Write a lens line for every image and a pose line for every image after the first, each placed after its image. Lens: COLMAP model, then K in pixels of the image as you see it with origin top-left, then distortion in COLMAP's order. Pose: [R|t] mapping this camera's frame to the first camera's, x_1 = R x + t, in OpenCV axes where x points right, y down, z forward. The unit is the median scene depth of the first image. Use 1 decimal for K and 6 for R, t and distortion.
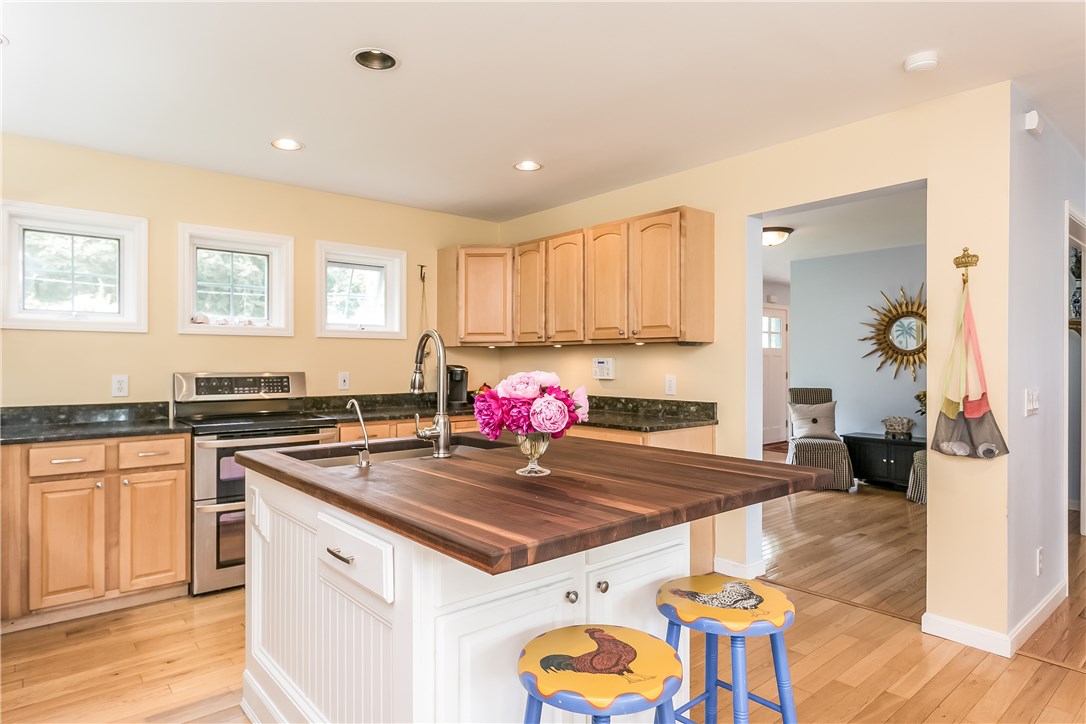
lens RADIAL K [[623.2, 0, 543.0], [0, 623.2, 362.0], [0, 0, 1]] dist [-0.001092, 0.000713]
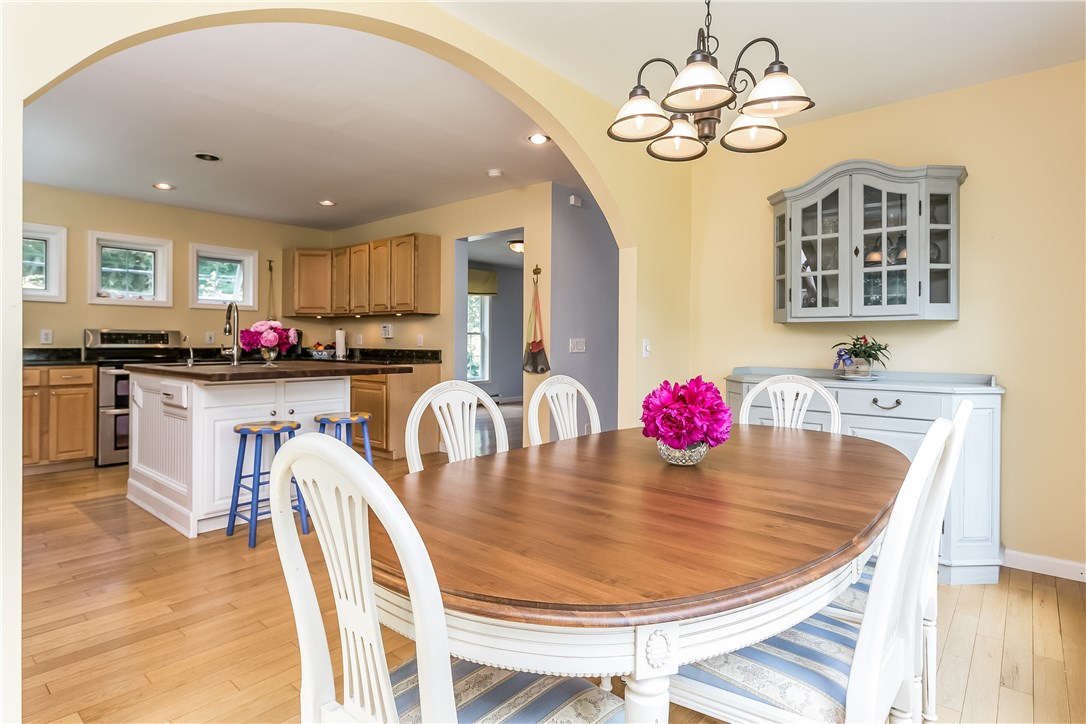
lens RADIAL K [[608.2, 0, 550.4], [0, 608.2, 346.8], [0, 0, 1]] dist [0.006026, 0.000613]
pose [[0.991714, 0.007184, 0.128265, 0.358426], [-0.007834, 0.999959, 0.004564, 0.046347], [-0.128227, -0.005531, 0.991729, -0.650895]]
